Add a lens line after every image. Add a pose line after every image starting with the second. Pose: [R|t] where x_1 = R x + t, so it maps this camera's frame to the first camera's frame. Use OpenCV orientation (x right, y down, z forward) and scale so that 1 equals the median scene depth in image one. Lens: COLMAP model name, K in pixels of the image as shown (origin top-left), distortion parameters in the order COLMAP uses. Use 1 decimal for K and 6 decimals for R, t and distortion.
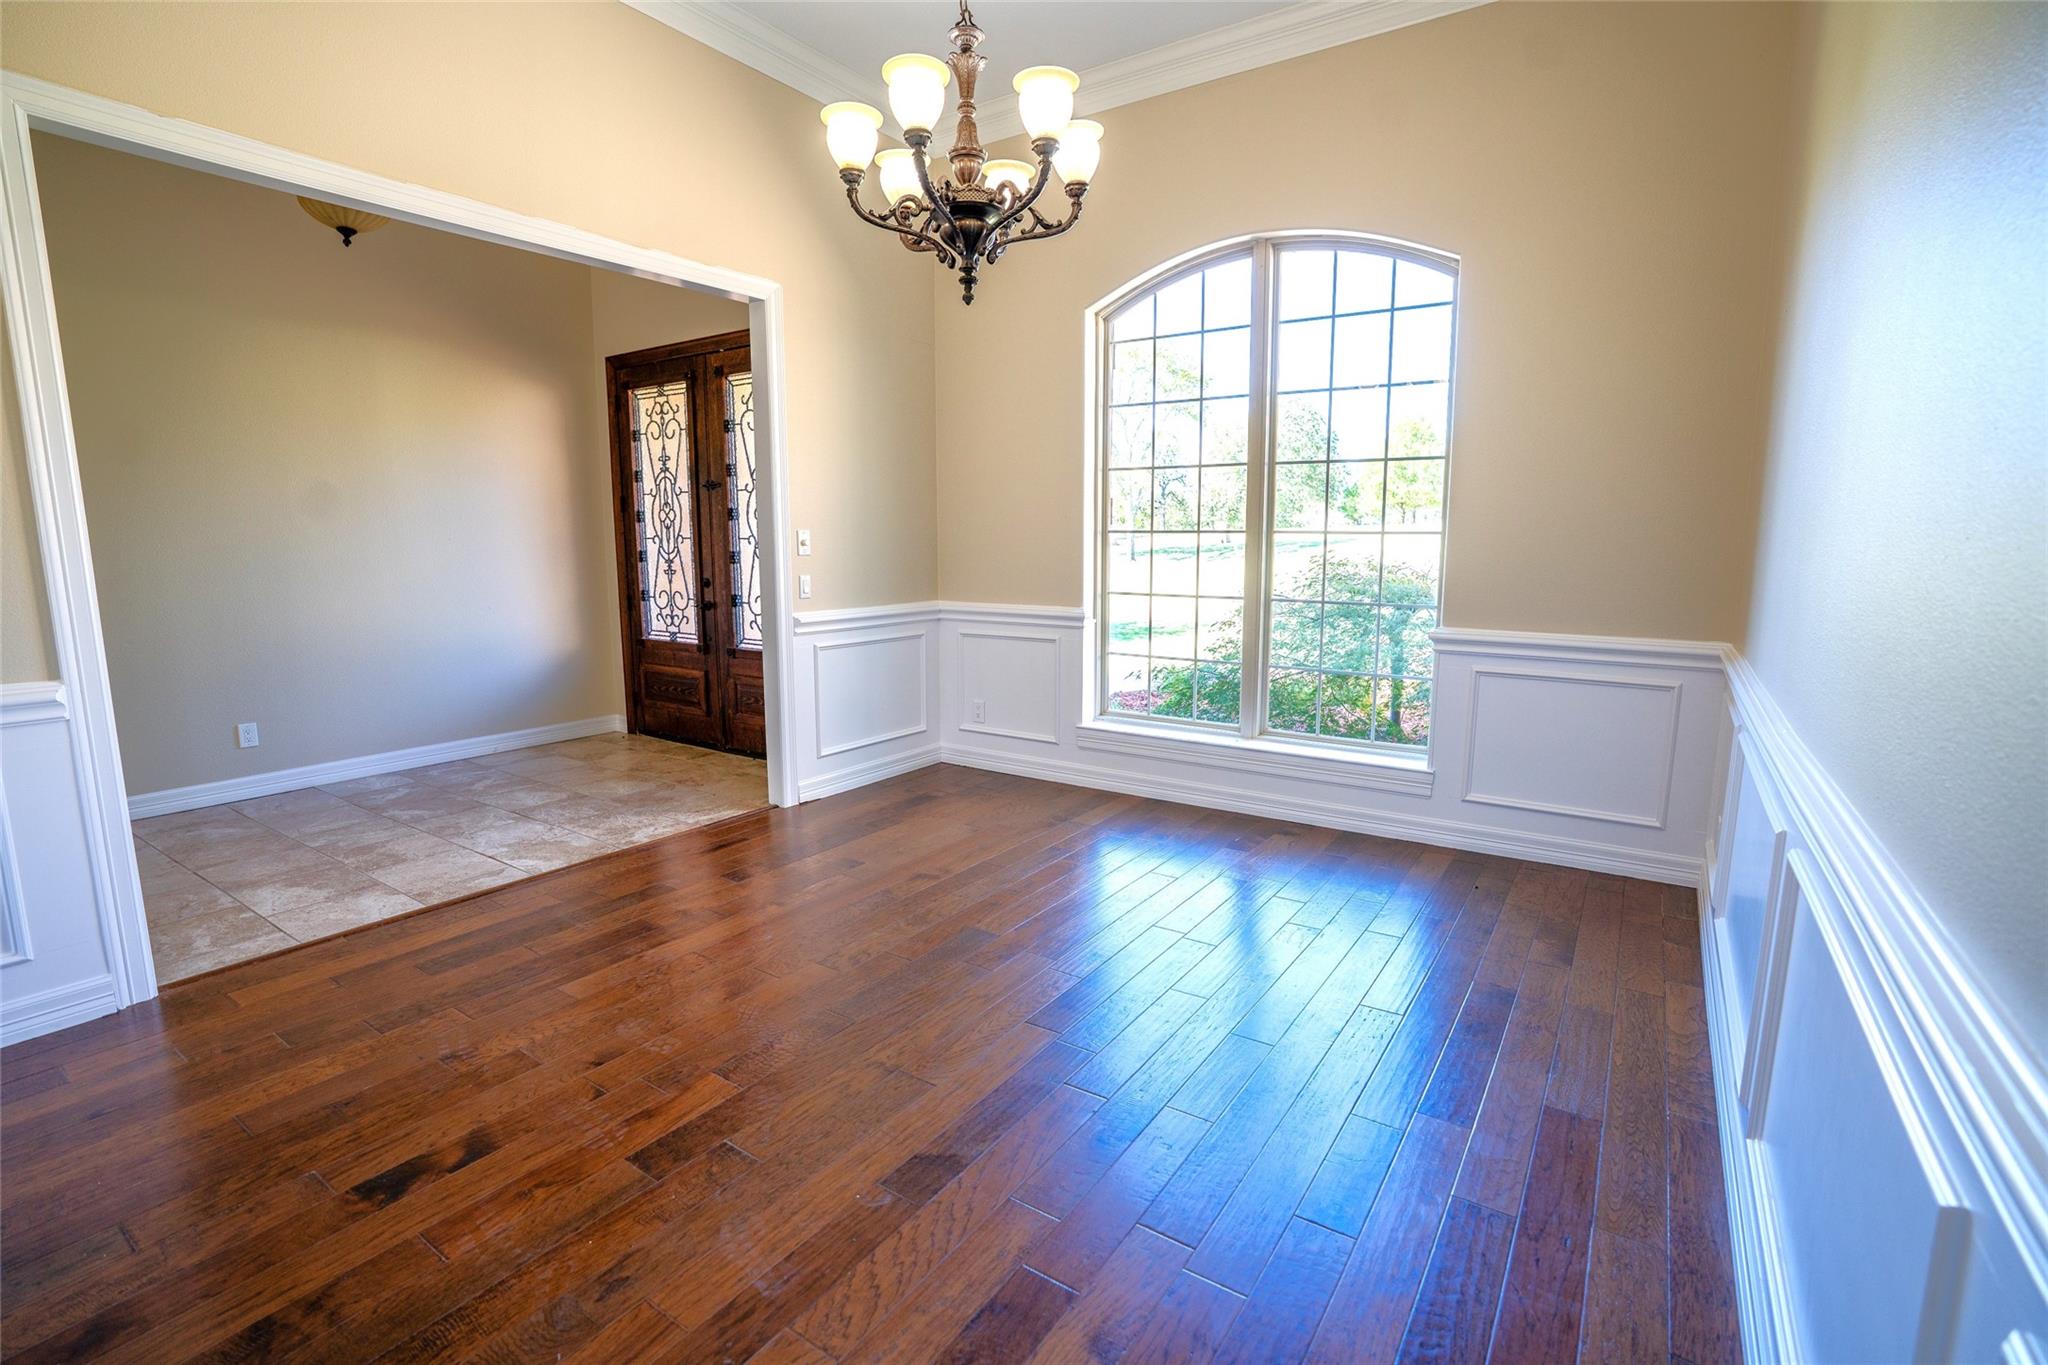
lens RADIAL K [[952.6, 0, 1029.8], [0, 952.6, 682.4], [0, 0, 1]] dist [-0.060155, 0.023112]
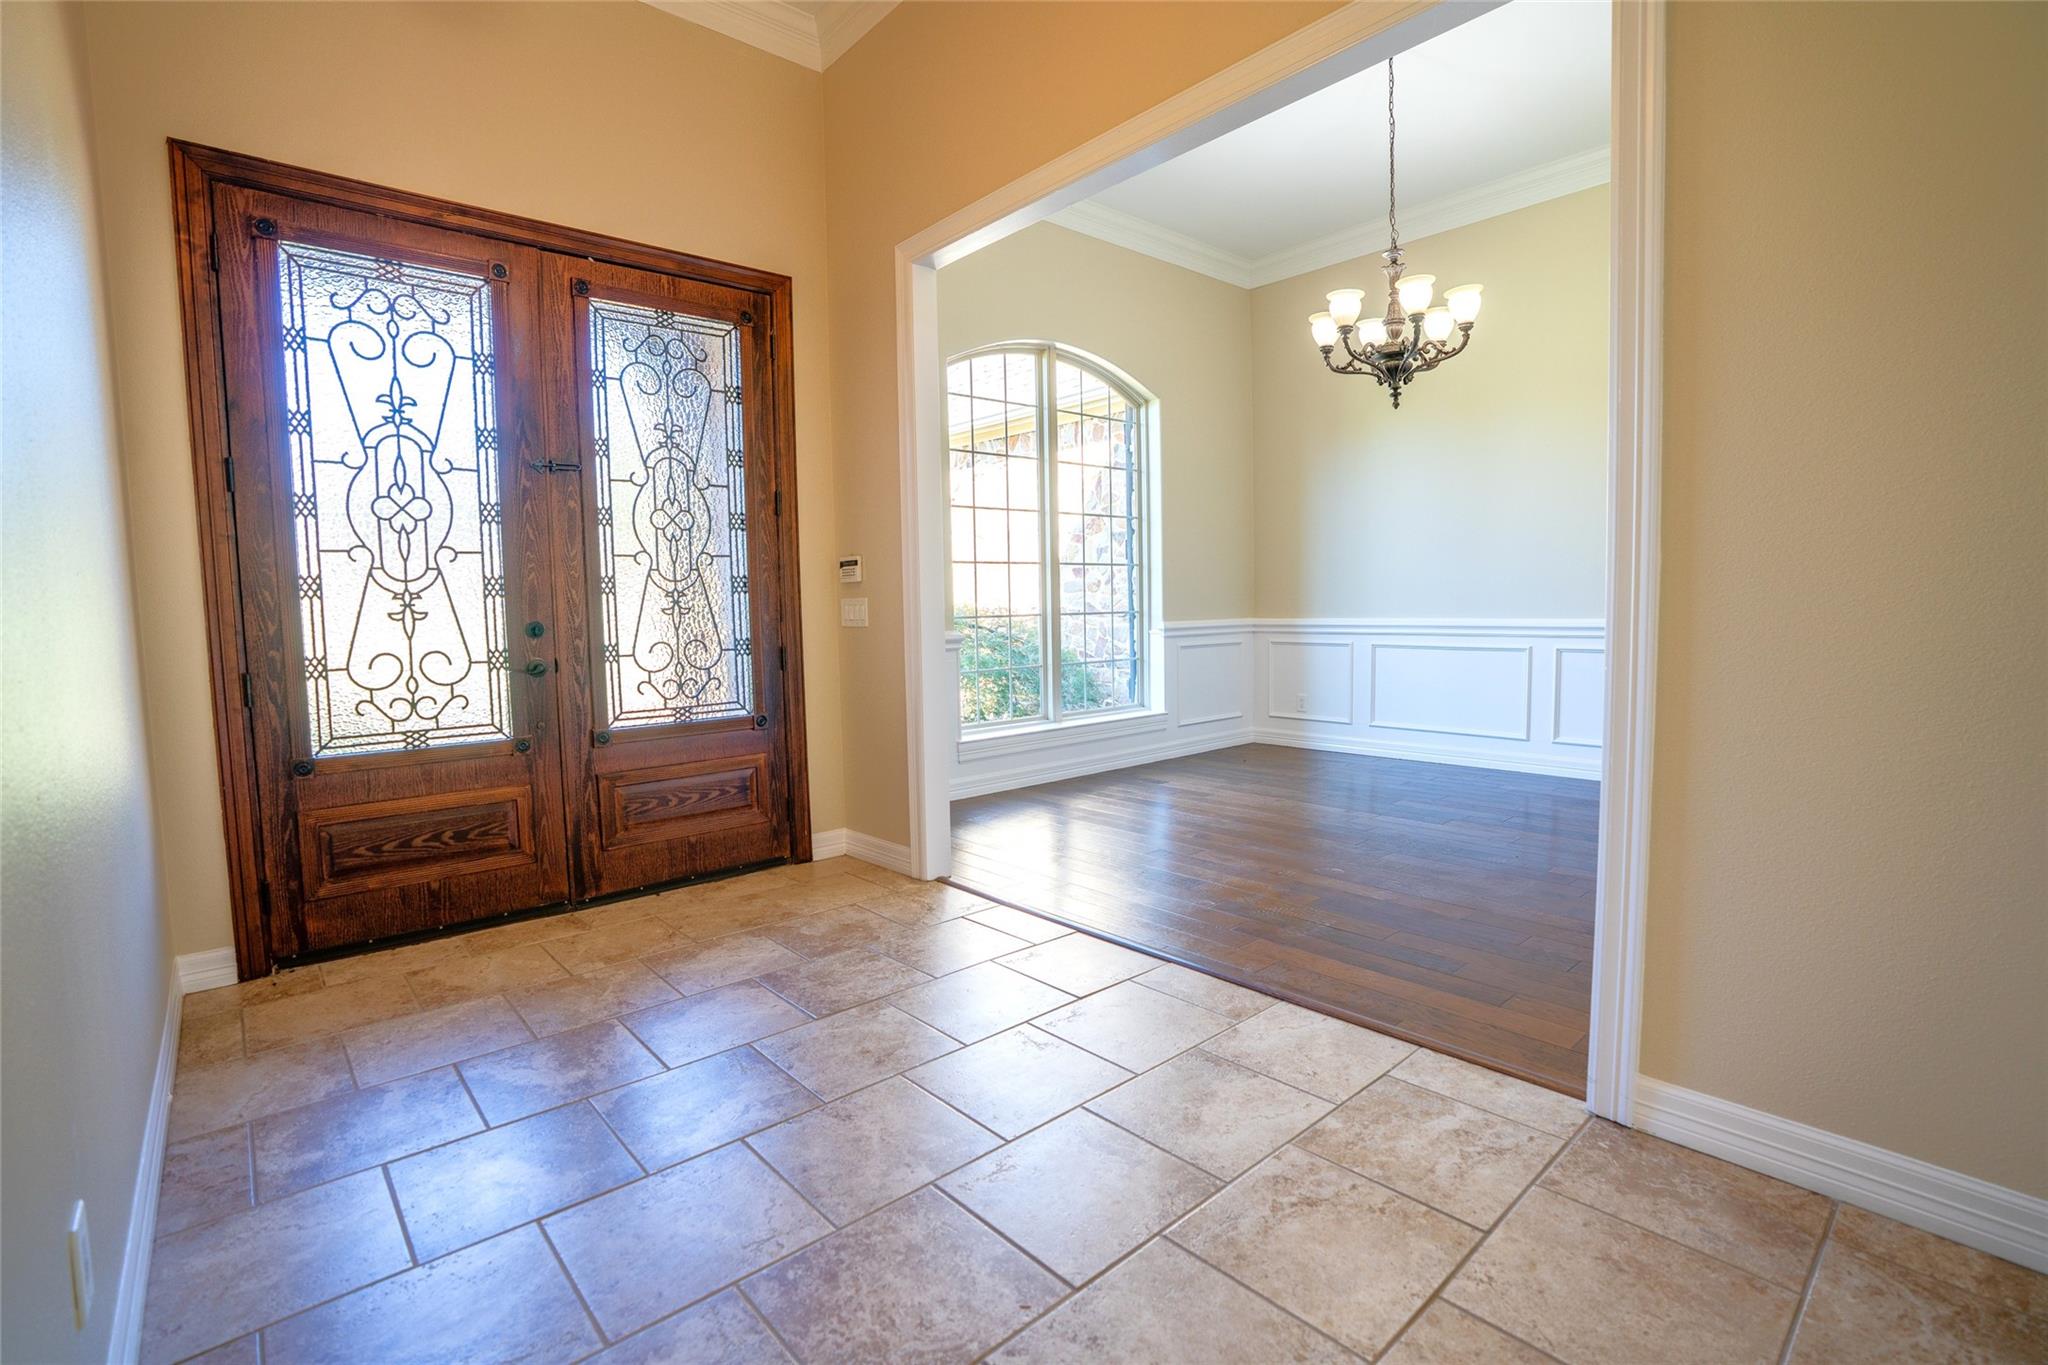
lens RADIAL K [[952.6, 0, 1029.1], [0, 952.6, 676.1], [0, 0, 1]] dist [-0.060155, 0.023112]
pose [[0.237343, -0.084420, 0.967751, -0.823944], [0.165297, 0.985198, 0.045402, -0.052060], [-0.957259, 0.149191, 0.247784, 0.562133]]
